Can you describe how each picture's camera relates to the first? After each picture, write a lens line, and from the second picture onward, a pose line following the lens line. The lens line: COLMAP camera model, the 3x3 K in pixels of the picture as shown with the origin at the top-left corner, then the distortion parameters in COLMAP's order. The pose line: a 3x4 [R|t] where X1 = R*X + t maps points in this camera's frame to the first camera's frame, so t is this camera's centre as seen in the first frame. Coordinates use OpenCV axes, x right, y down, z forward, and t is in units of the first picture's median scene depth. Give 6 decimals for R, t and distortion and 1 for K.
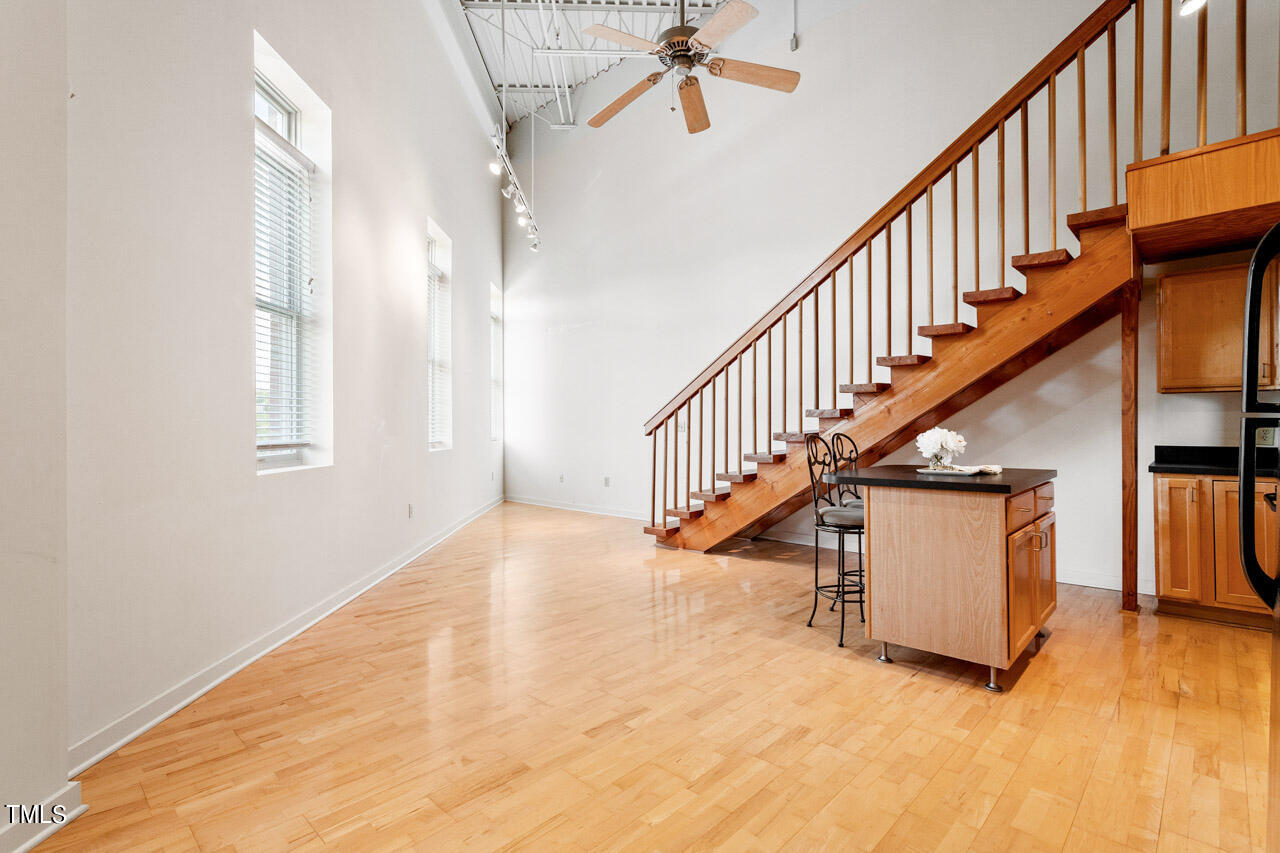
lens RADIAL K [[608.0, 0, 644.8], [0, 608.0, 421.9], [0, 0, 1]] dist [0.002364, 0.000394]
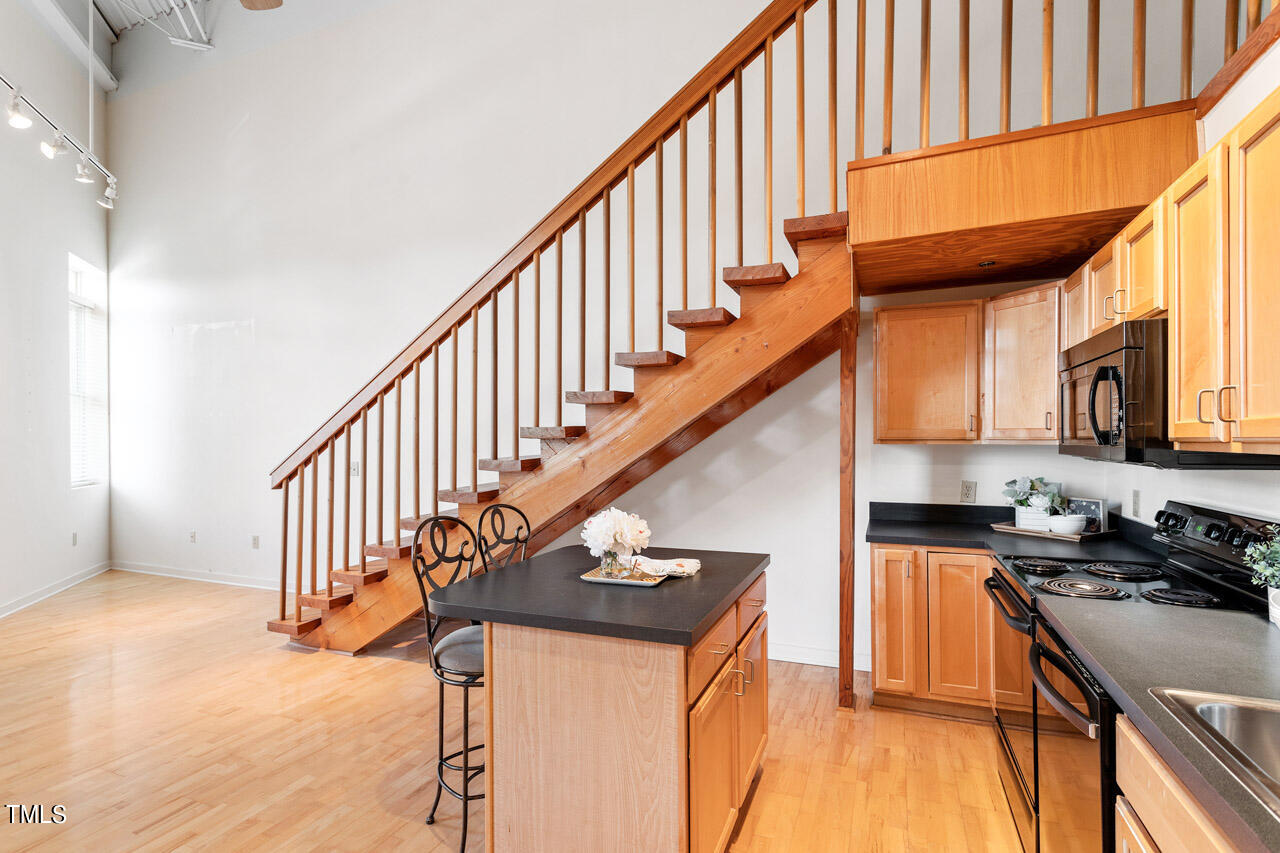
lens RADIAL K [[608.3, 0, 640.4], [0, 608.3, 442.5], [0, 0, 1]] dist [0.002306, 0.001234]
pose [[0.936853, 0.000461, 0.349724, 0.241152], [-0.003027, 0.999972, 0.006793, -0.057936], [-0.349712, -0.007422, 0.936828, 0.321893]]
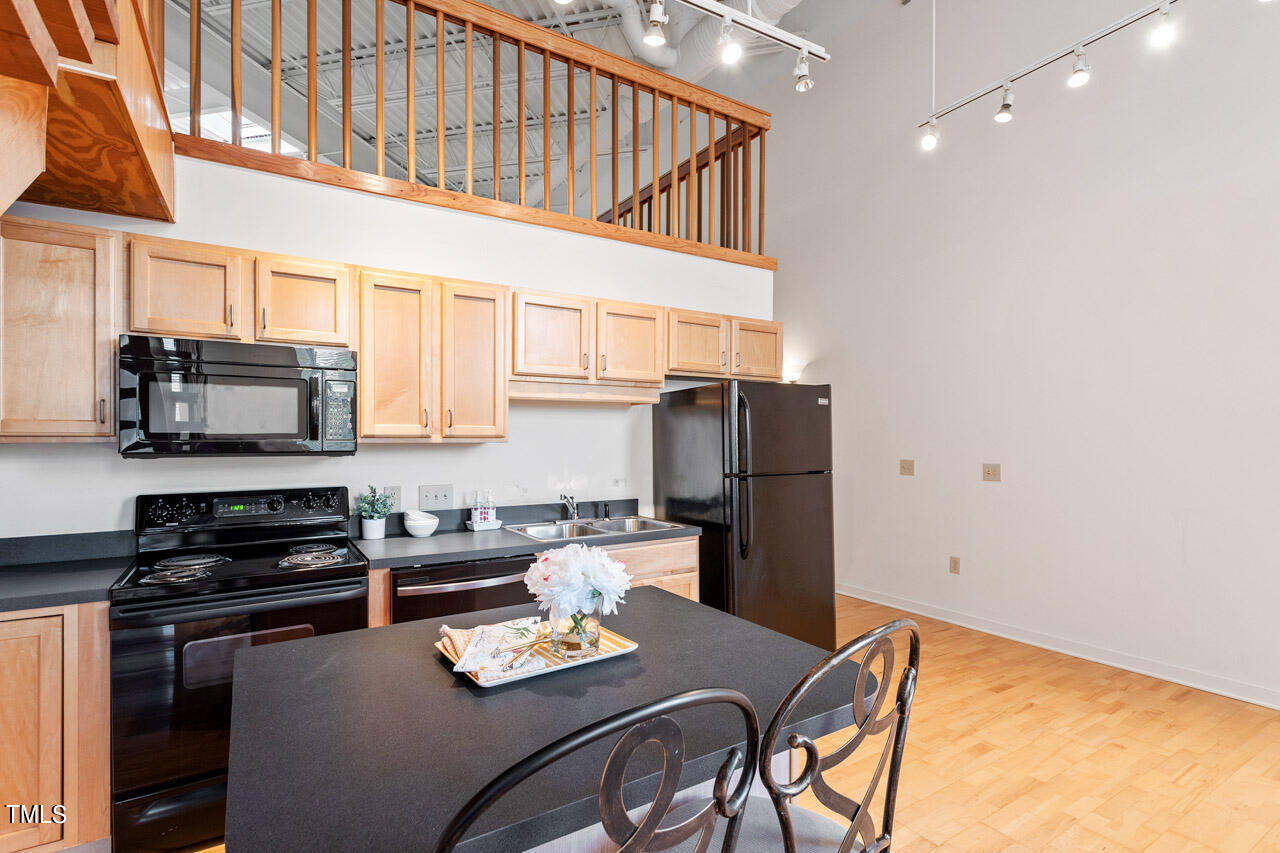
lens RADIAL K [[607.9, 0, 631.5], [0, 607.9, 441.0], [0, 0, 1]] dist [-0.000154, 0.000236]
pose [[-0.964498, 0.003004, 0.264074, 0.296018], [0.002471, 0.999994, -0.002351, -0.051126], [-0.264079, -0.001615, -0.964500, 1.198481]]
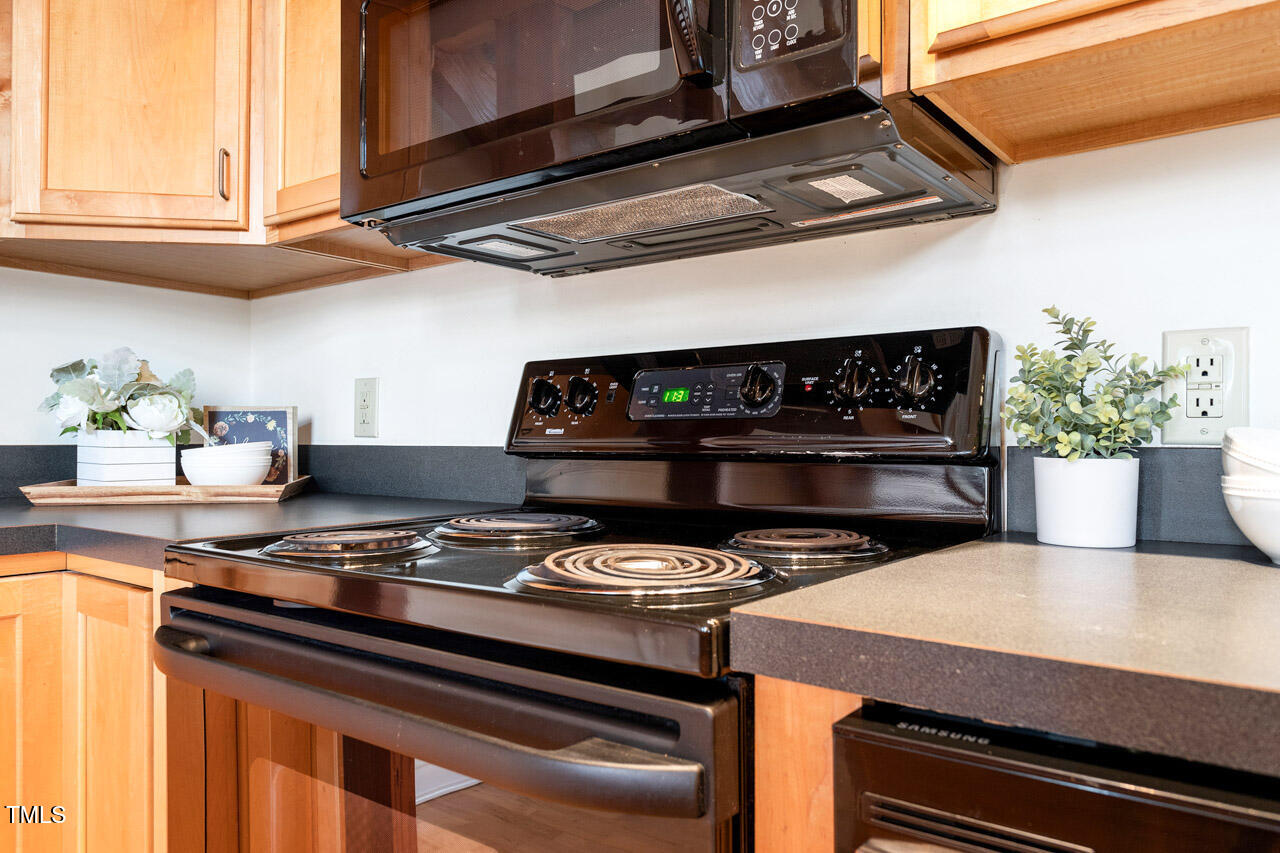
lens RADIAL K [[907.5, 0, 640.0], [0, 907.5, 426.5], [0, 0, 1]] dist [-0.001884, -0.000168]
pose [[-0.087483, 0.017718, 0.996008, 0.558607], [-0.003042, 0.999832, -0.018053, 0.039318], [-0.996161, -0.004609, -0.087414, 0.701274]]
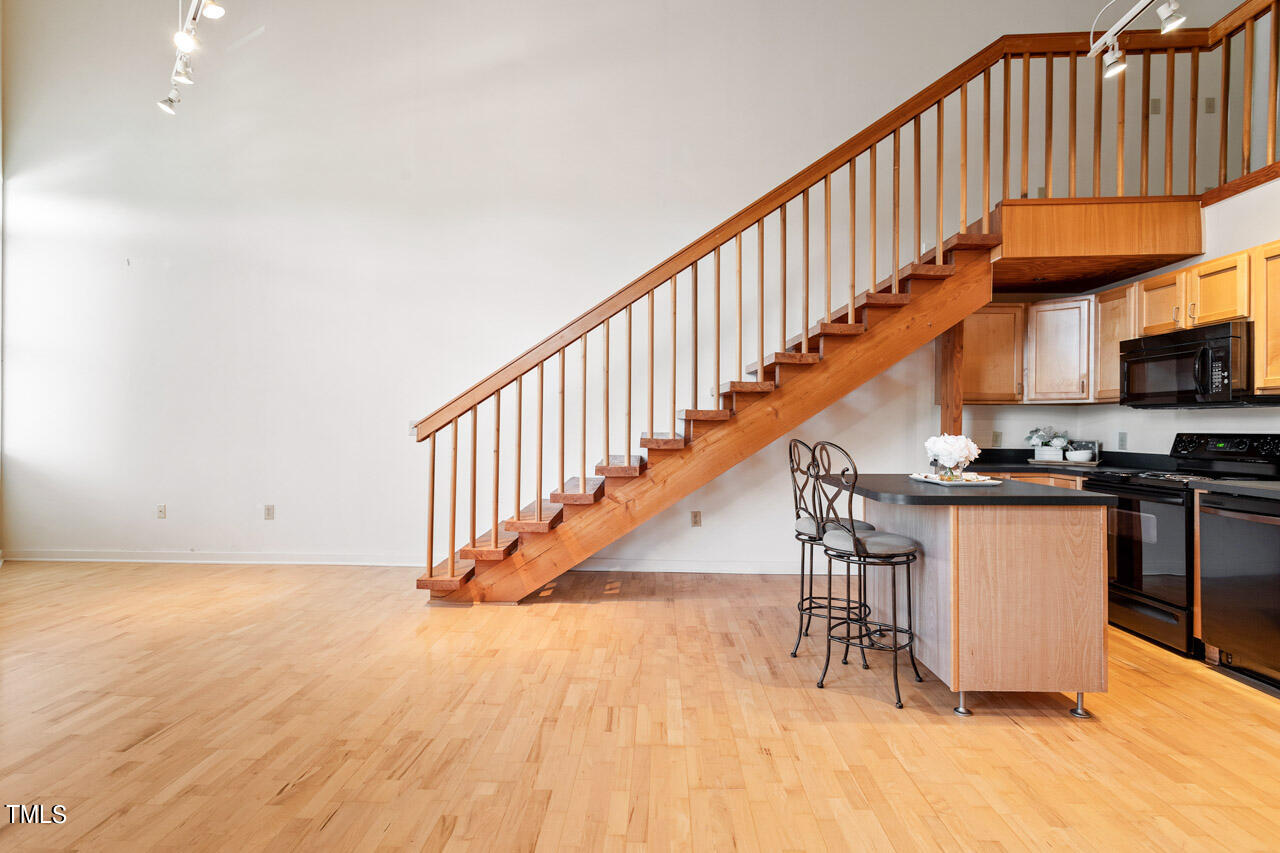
lens RADIAL K [[603.4, 0, 640.0], [0, 603.4, 426.5], [0, 0, 1]] dist [0.000433, 0.000673]
pose [[0.753351, 0.009331, 0.657553, -0.395648], [-0.012961, 0.999916, 0.000661, 0.003711], [-0.657491, -0.009021, 0.753408, 0.543644]]
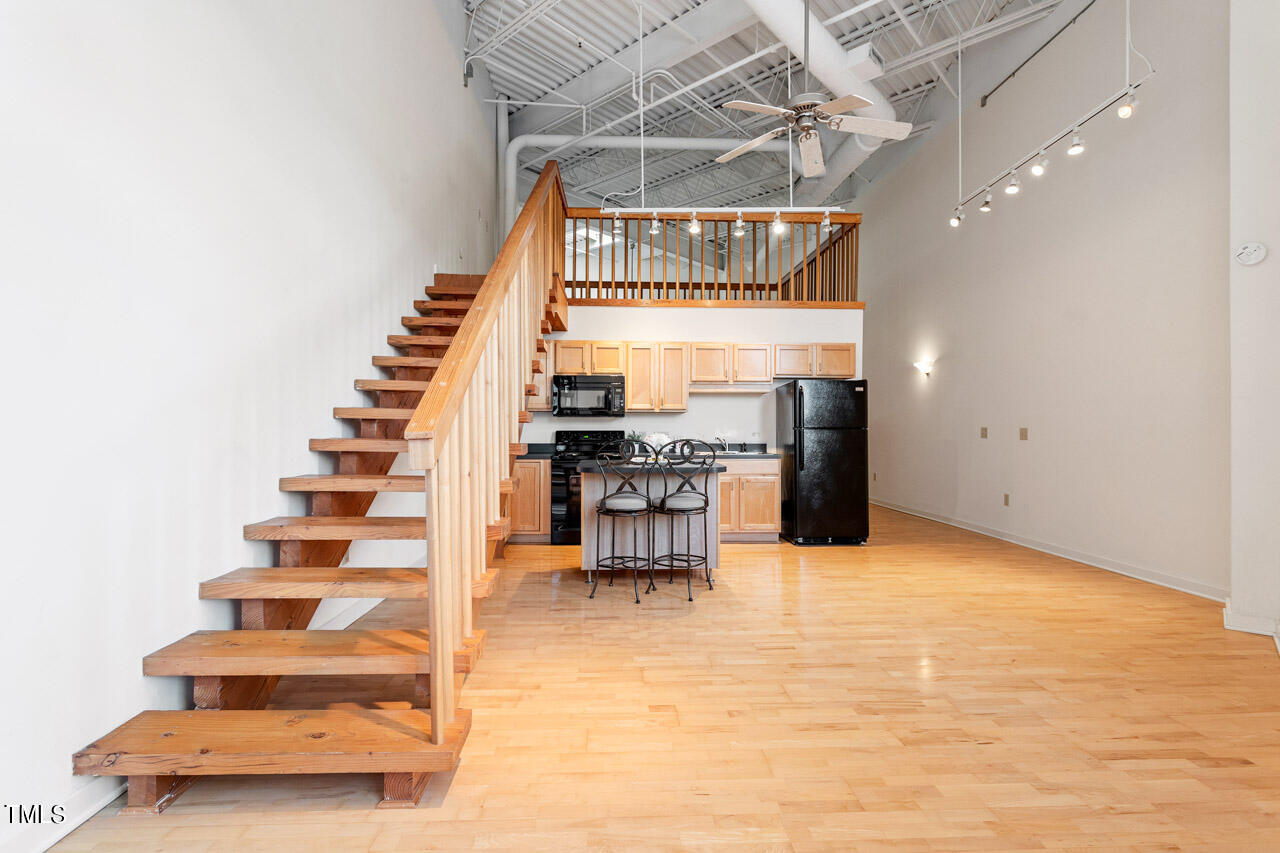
lens RADIAL K [[603.4, 0, 640.0], [0, 603.4, 426.5], [0, 0, 1]] dist [0.000433, 0.000673]
pose [[-0.713645, 0.003103, 0.700500, -0.462891], [-0.004385, 0.999951, -0.008897, 0.005819], [-0.700493, -0.009421, -0.713597, 1.820559]]
